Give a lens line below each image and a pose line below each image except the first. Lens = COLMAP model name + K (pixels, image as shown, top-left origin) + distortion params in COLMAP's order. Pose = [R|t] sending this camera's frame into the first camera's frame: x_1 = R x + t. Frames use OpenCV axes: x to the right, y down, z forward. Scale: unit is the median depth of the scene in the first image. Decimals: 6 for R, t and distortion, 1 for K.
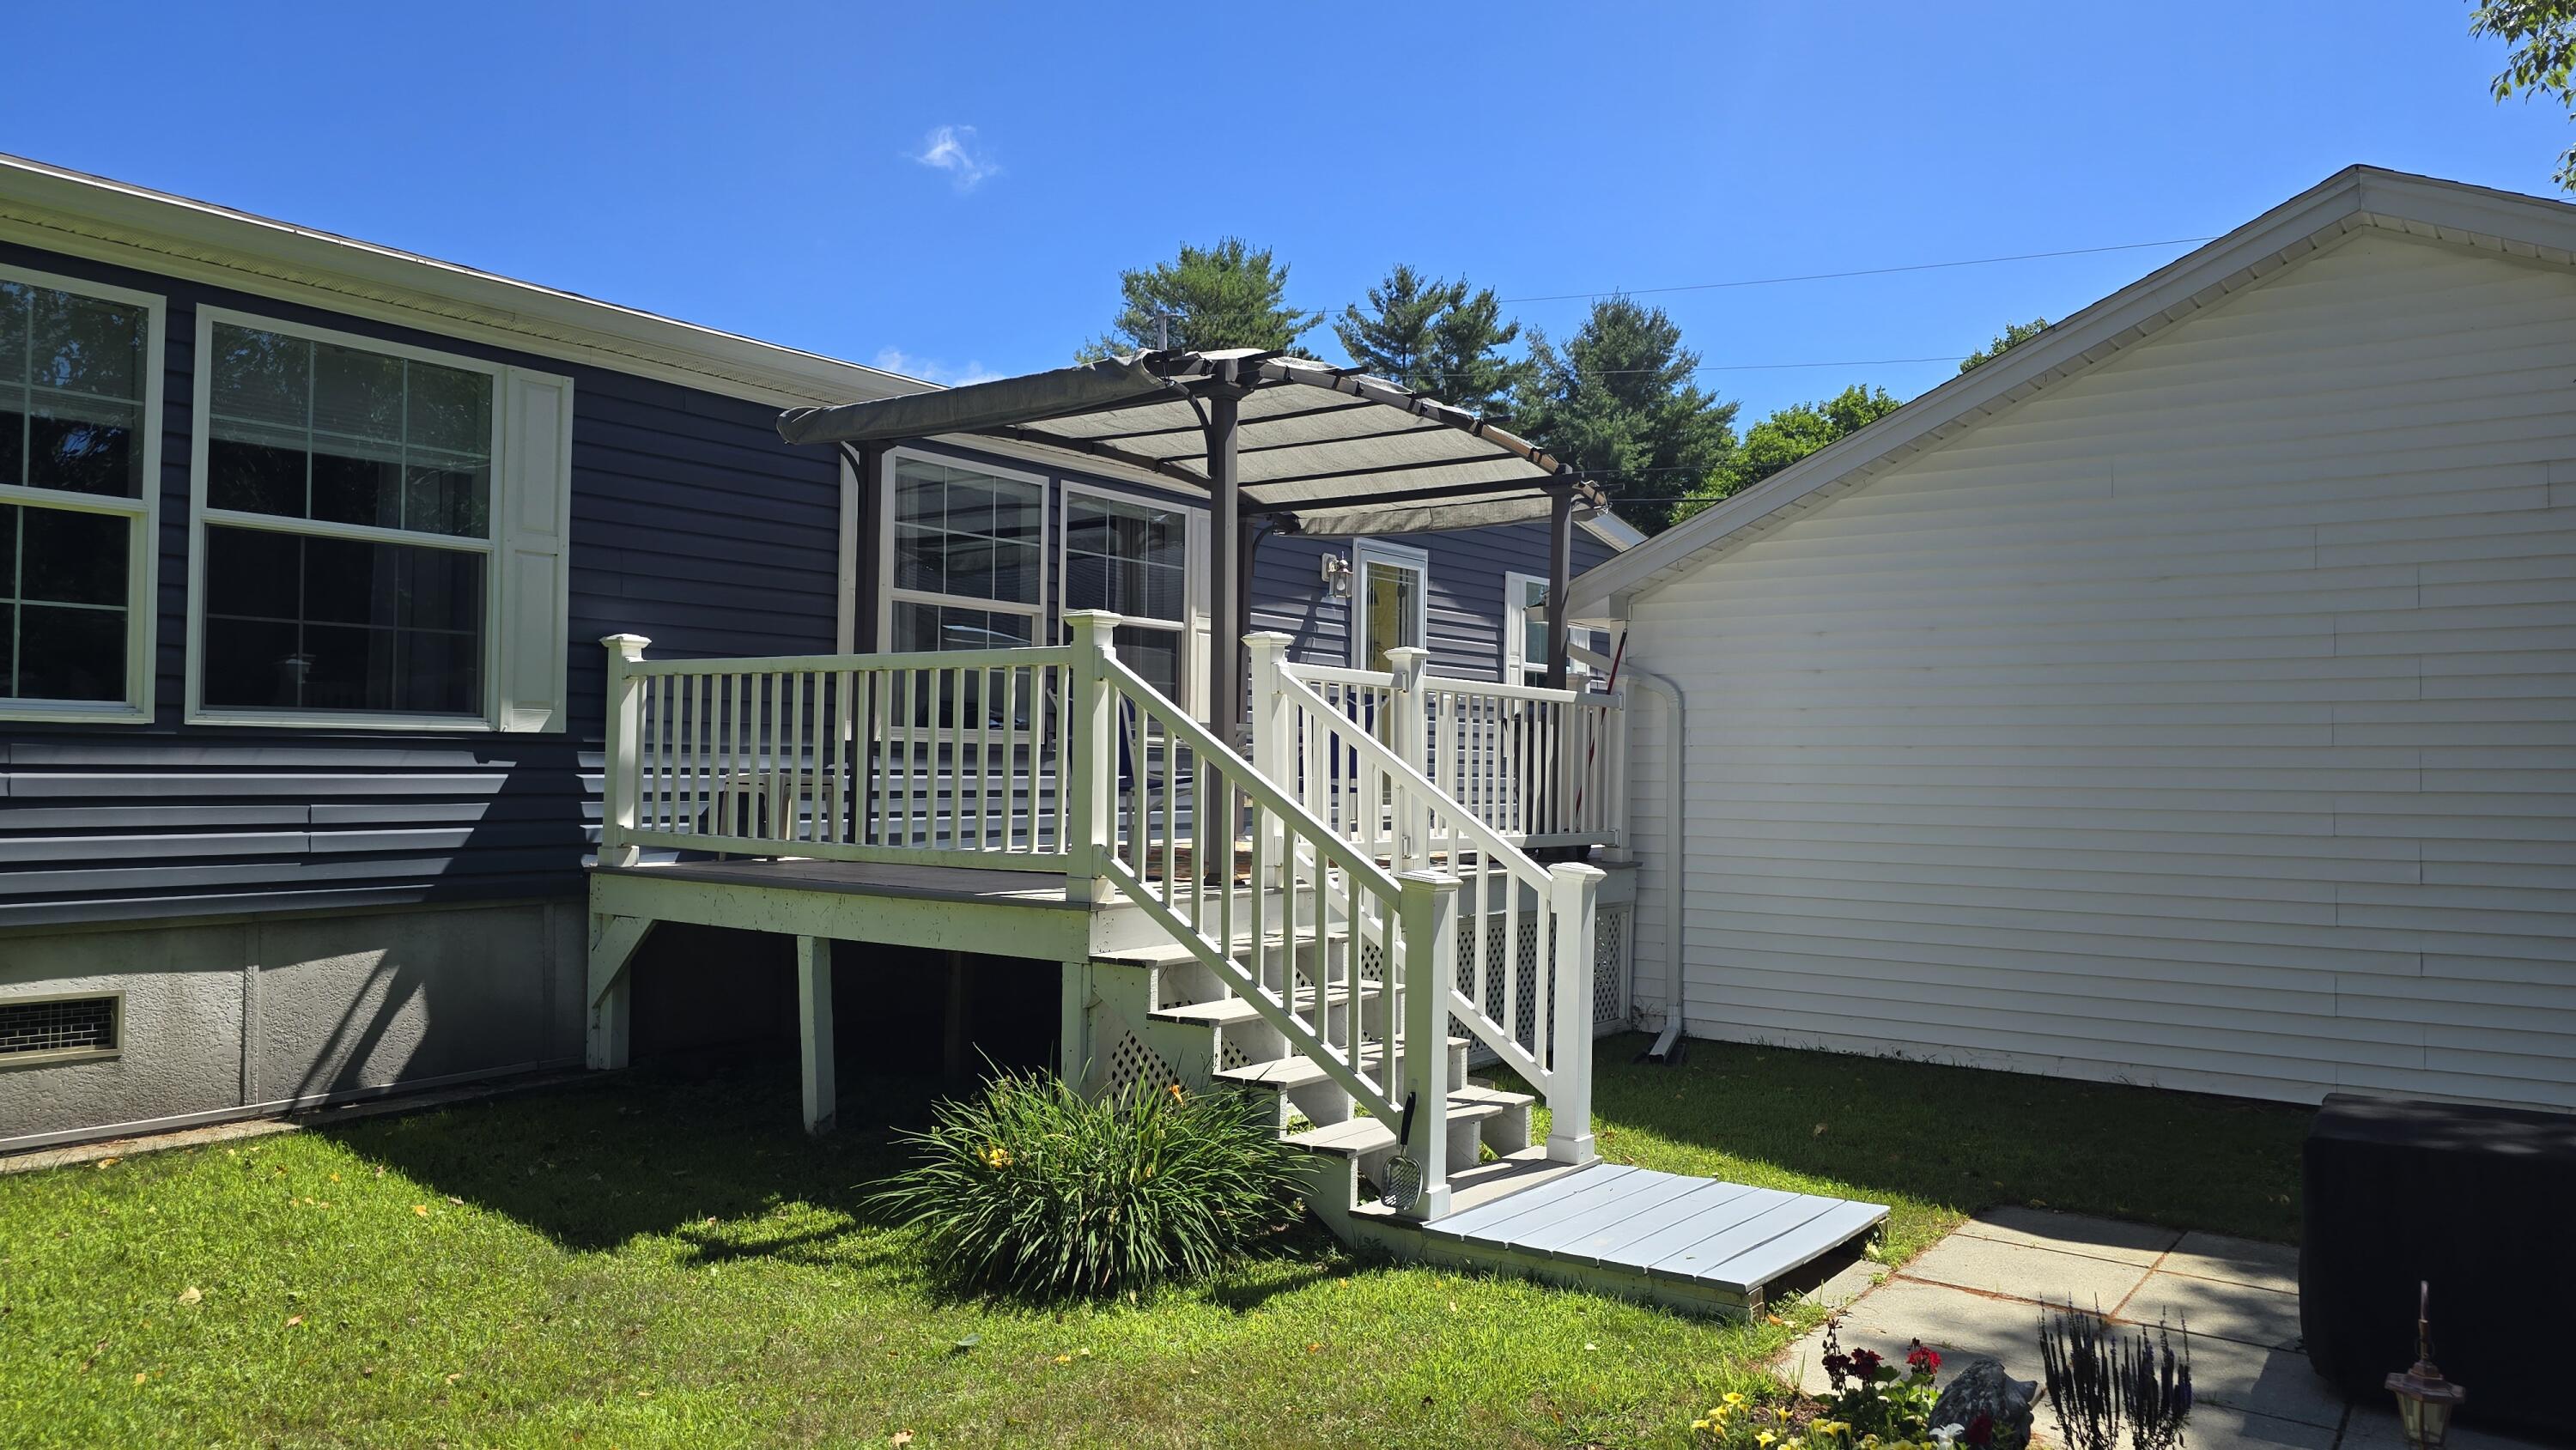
lens RADIAL K [[1742.6, 0, 1276.9], [0, 1742.6, 706.6], [0, 0, 1]] dist [0.059599, -0.059216]
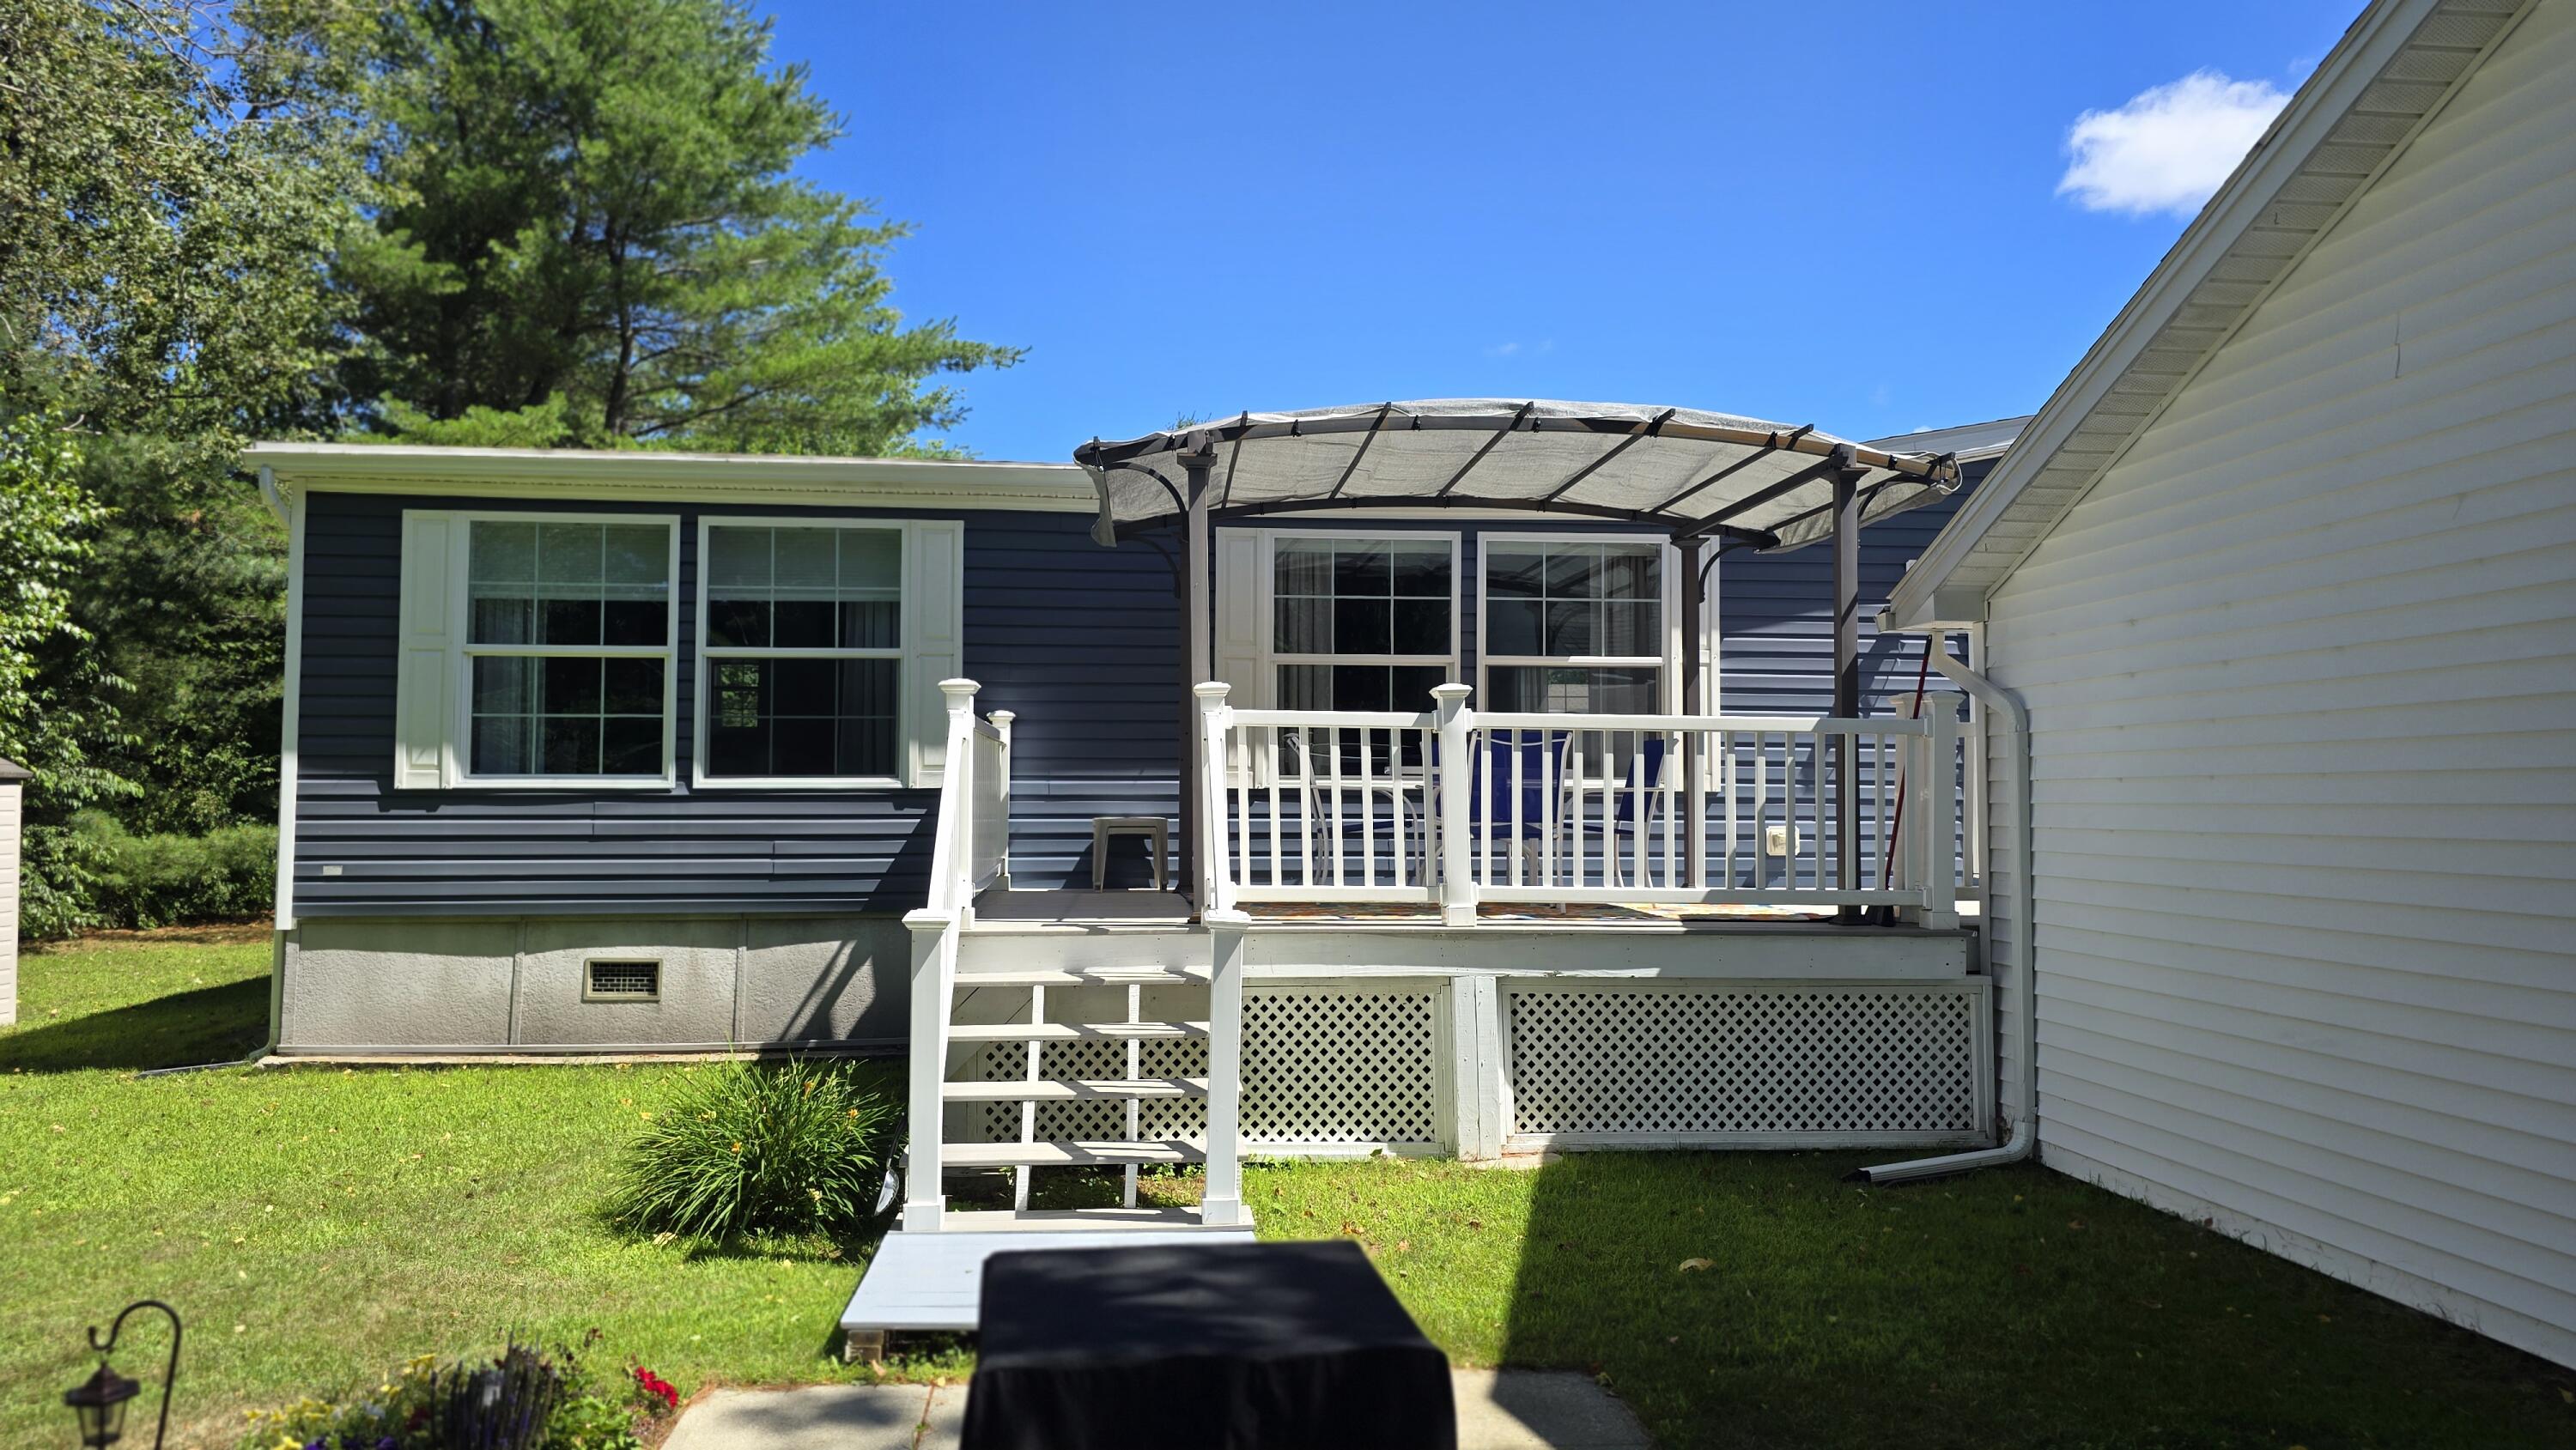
lens RADIAL K [[1742.6, 0, 1276.4], [0, 1742.6, 690.0], [0, 0, 1]] dist [0.059599, -0.059216]
pose [[0.666204, -0.056506, -0.743626, 0.754770], [0.031248, 0.998365, -0.047869, 0.012047], [0.745115, 0.008654, 0.666880, 0.308970]]
